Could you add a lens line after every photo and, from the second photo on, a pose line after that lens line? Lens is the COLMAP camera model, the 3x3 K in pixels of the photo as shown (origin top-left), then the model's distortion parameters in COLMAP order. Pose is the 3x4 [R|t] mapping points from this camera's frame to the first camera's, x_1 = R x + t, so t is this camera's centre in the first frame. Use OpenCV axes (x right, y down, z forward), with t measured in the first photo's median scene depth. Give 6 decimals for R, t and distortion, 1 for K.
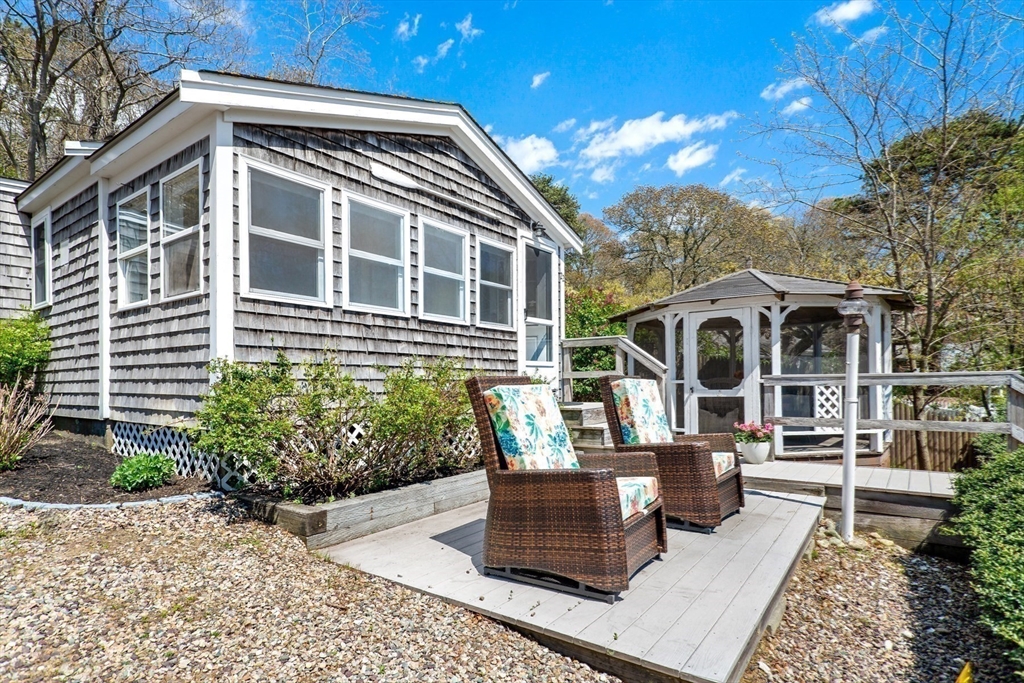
lens RADIAL K [[548.8, 0, 509.1], [0, 548.8, 394.4], [0, 0, 1]] dist [0.002050, 0.001362]
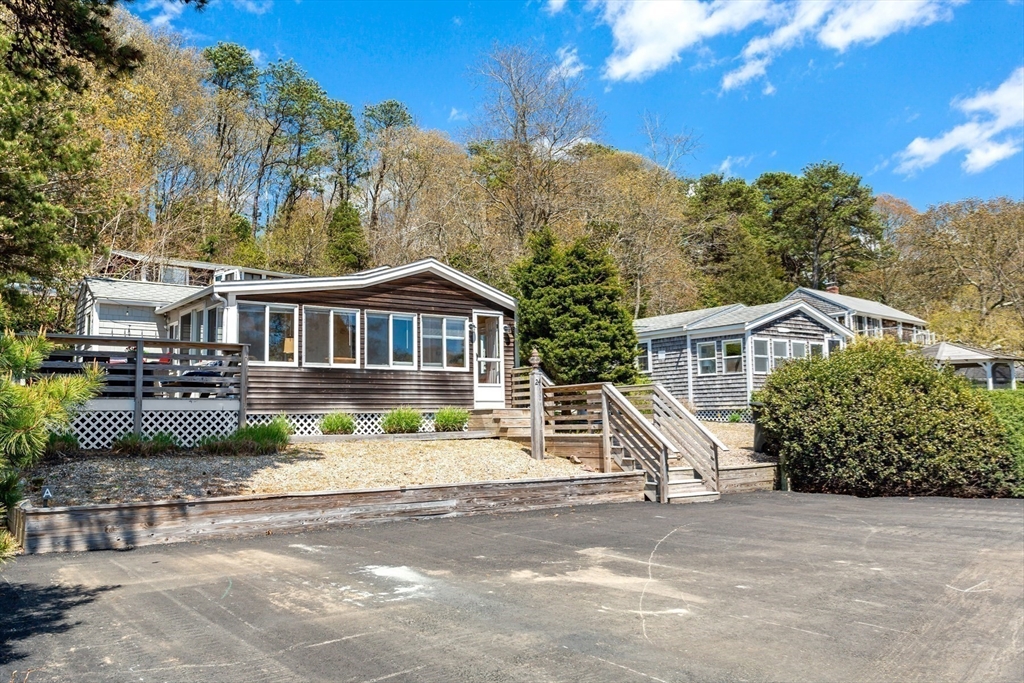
lens RADIAL K [[848.6, 0, 512.0], [0, 848.6, 341.5], [0, 0, 1]] dist [-0.001266, 0.000309]
pose [[0.954201, -0.038337, -0.296698, -0.281922], [0.004530, 0.993493, -0.113804, 0.225125], [0.299131, 0.107247, 0.948166, -4.392348]]
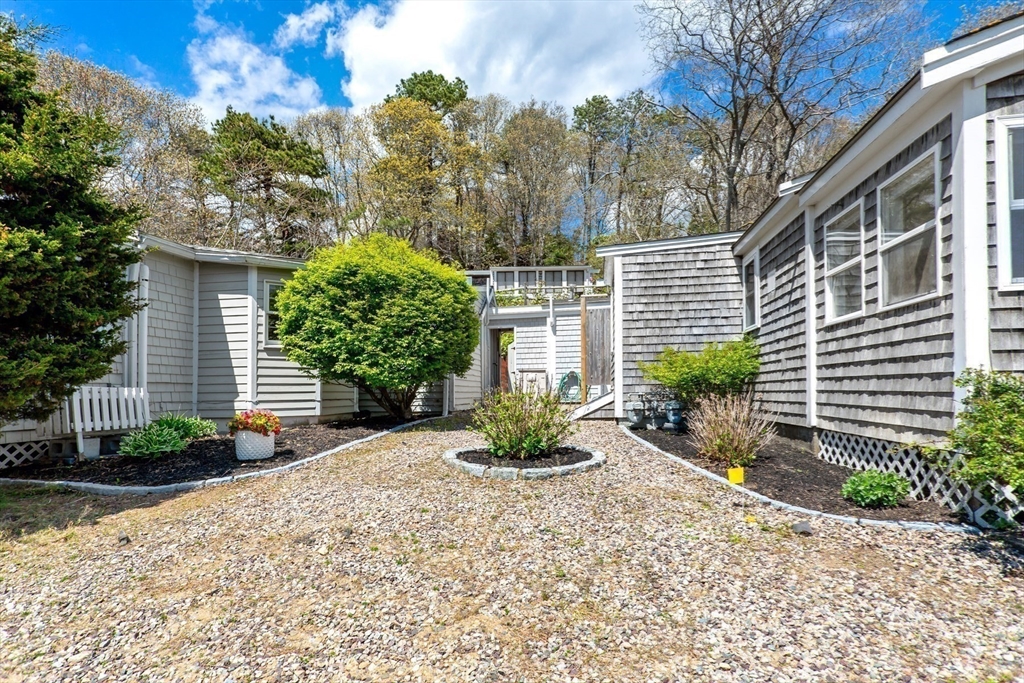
lens RADIAL K [[510.3, 0, 511.7], [0, 510.3, 383.6], [0, 0, 1]] dist [0.000580, 0.000812]
pose [[0.465109, -0.016184, -0.885105, -0.131675], [-0.003625, 0.999790, -0.020186, -0.019177], [0.885246, 0.012598, 0.464952, 0.007287]]
